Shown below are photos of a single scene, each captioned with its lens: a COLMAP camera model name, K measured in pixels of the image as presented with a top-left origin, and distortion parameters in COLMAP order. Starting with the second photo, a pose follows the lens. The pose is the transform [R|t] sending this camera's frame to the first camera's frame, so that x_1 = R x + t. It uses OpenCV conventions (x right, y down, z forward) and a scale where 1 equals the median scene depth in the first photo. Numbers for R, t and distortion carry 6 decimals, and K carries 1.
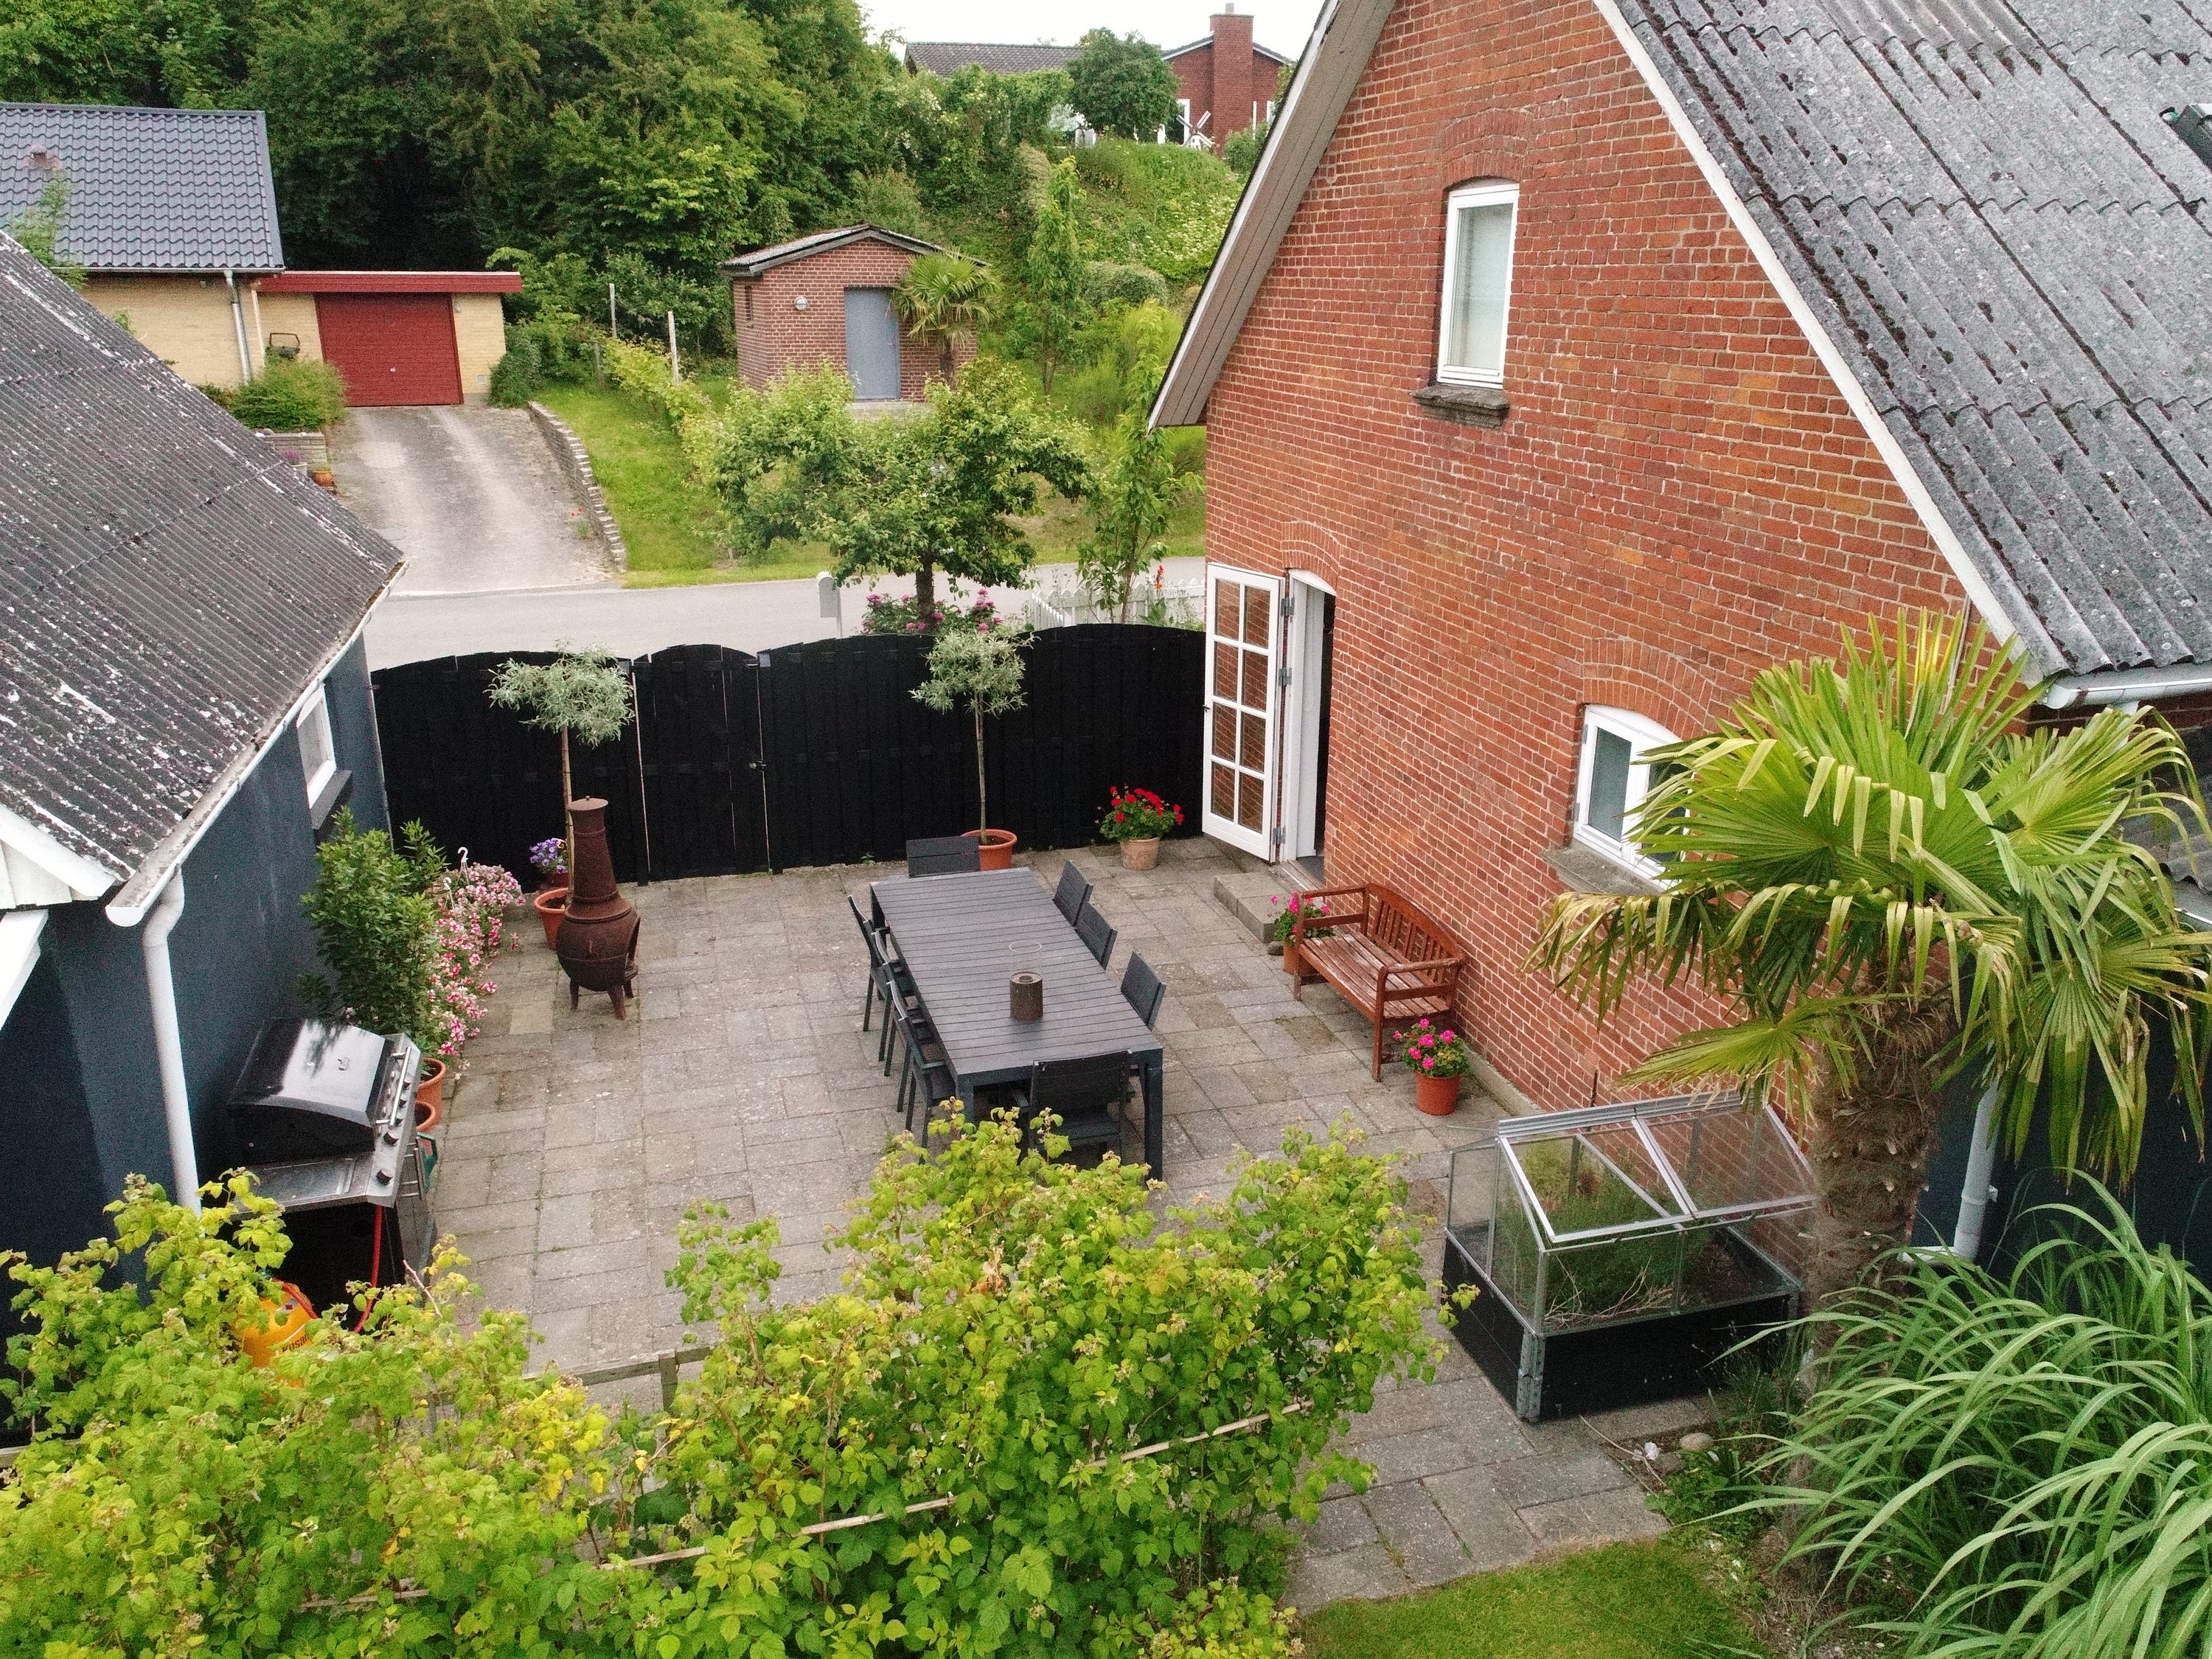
lens RADIAL K [[1648.6, 0, 1108.3], [0, 1648.6, 823.8], [0, 0, 1]] dist [-0.007976, -0.000186]
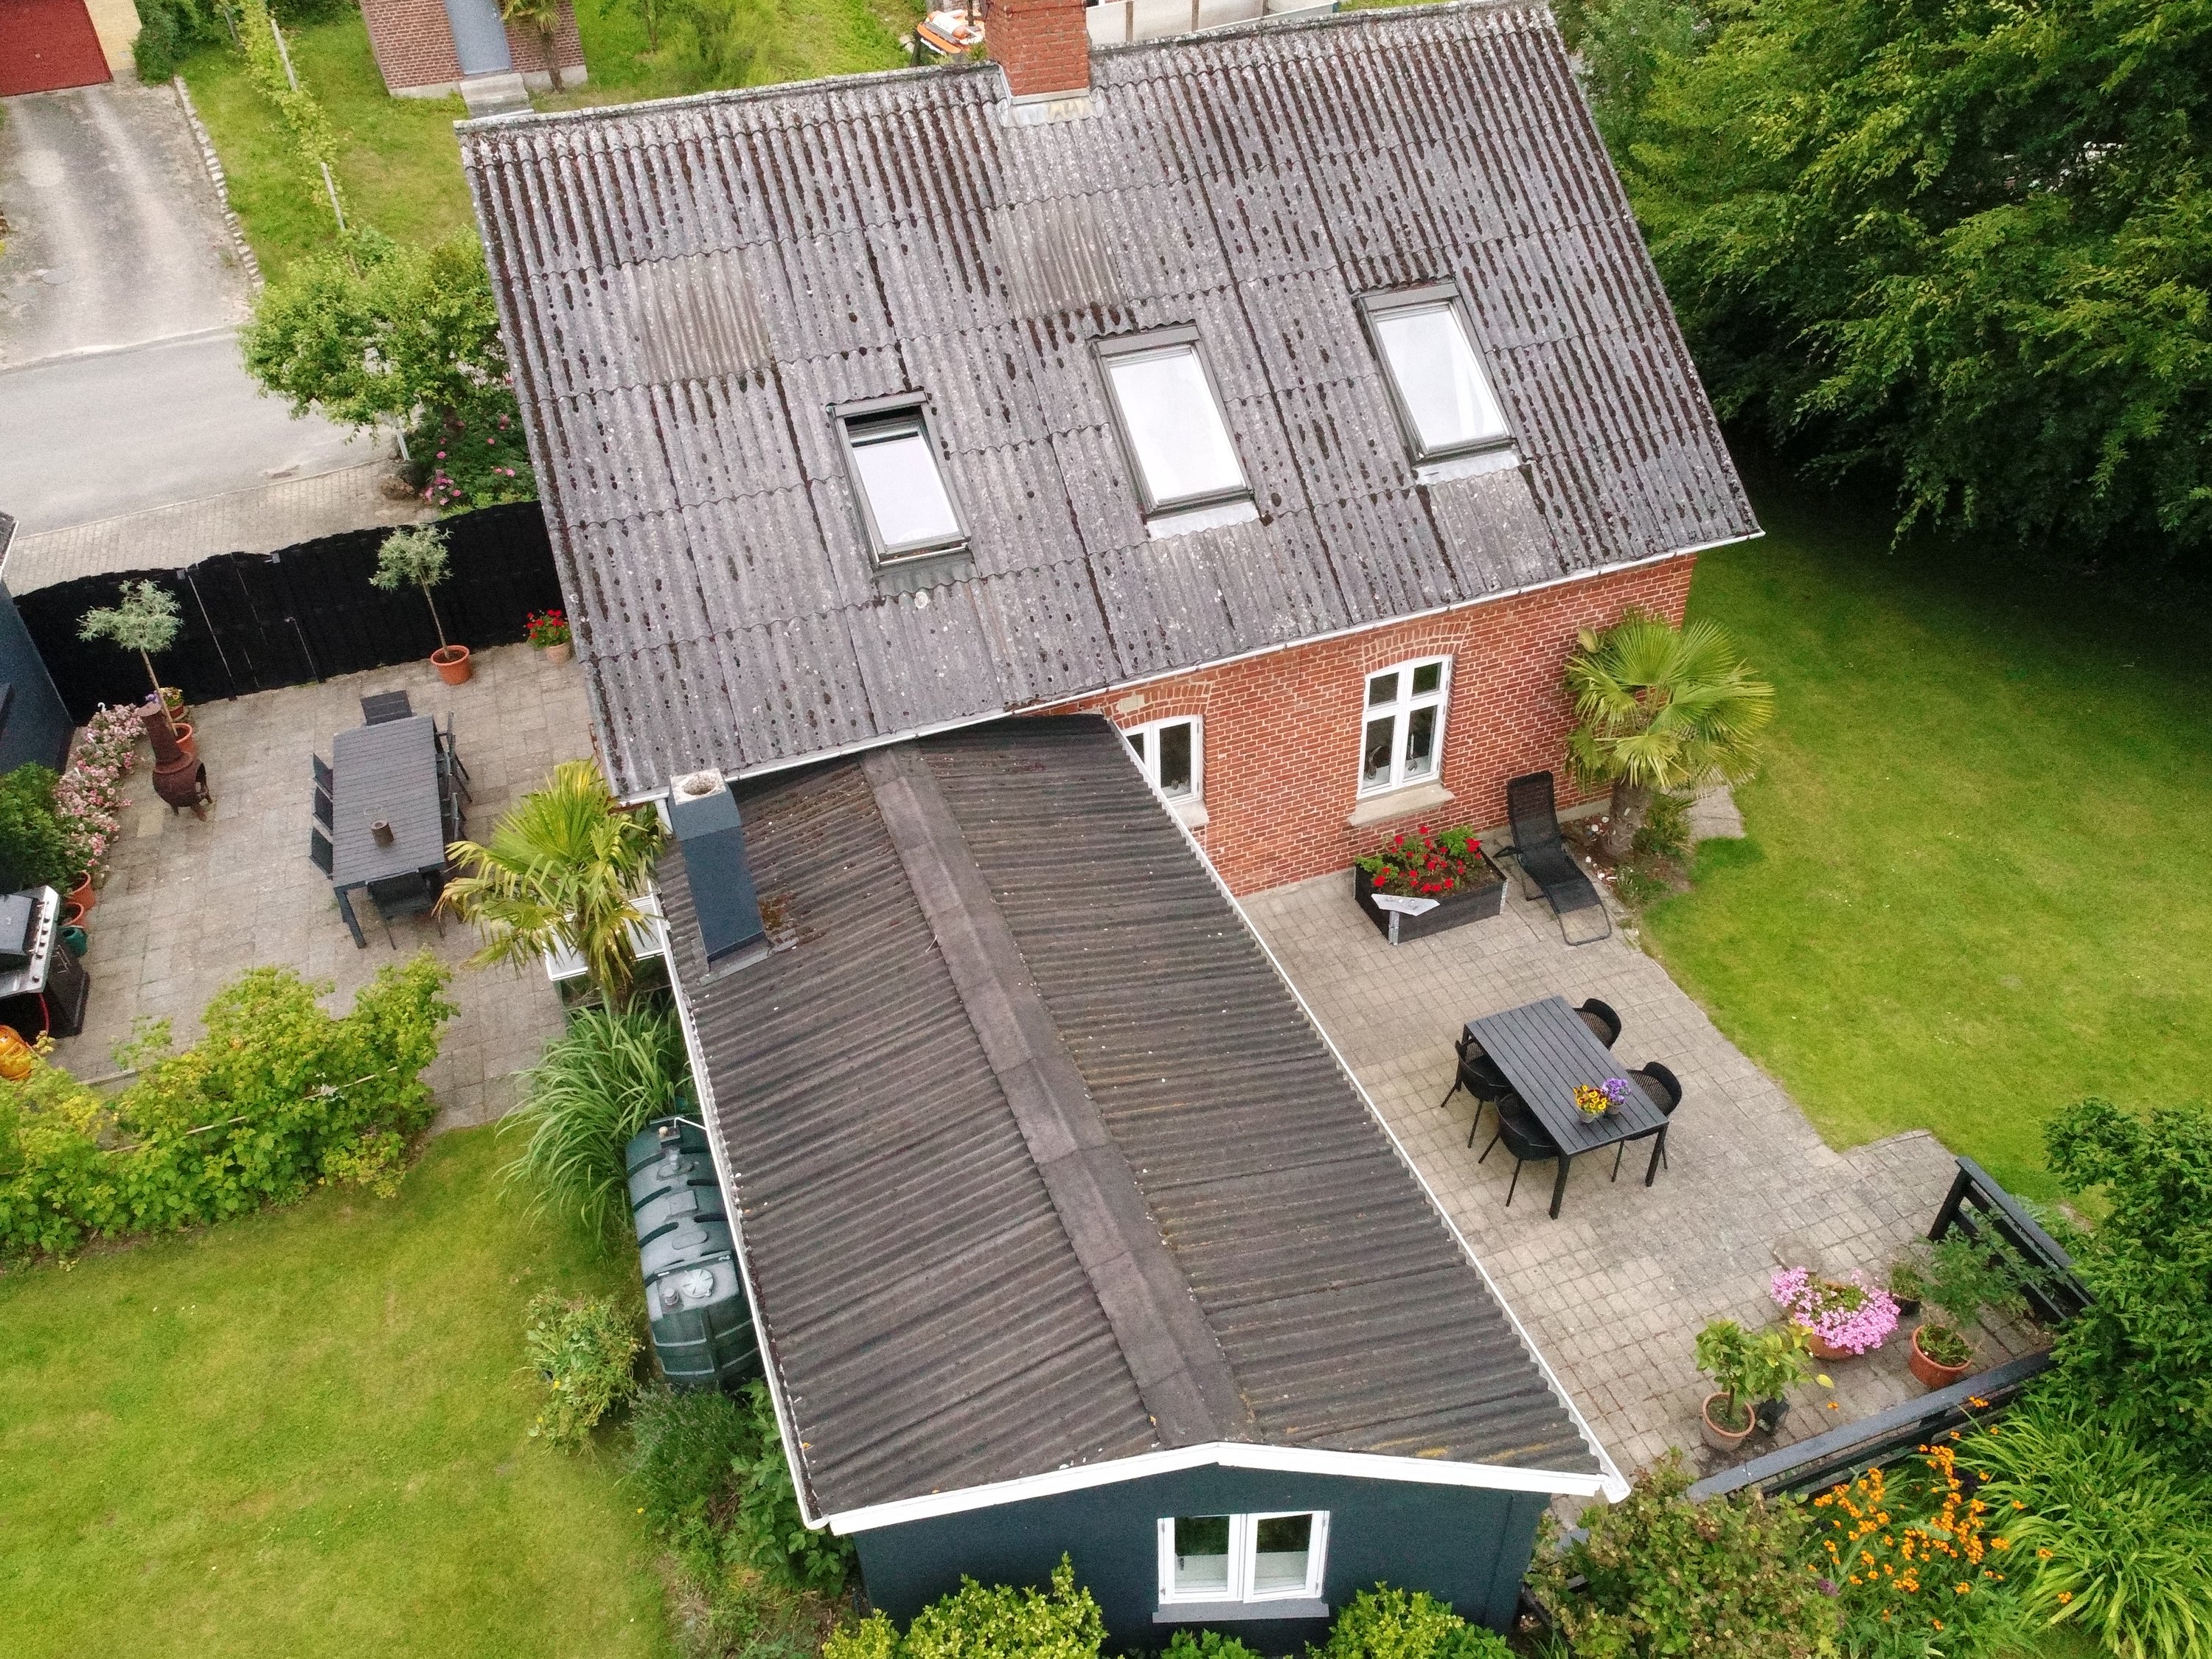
lens RADIAL K [[1648.6, 0, 1105.3], [0, 1648.6, 827.8], [0, 0, 1]] dist [-0.007976, -0.000186]
pose [[0.997010, -0.067999, 0.036696, 0.173491], [0.051336, 0.937879, 0.343143, -0.123885], [-0.057750, -0.340233, 0.938566, -0.202790]]
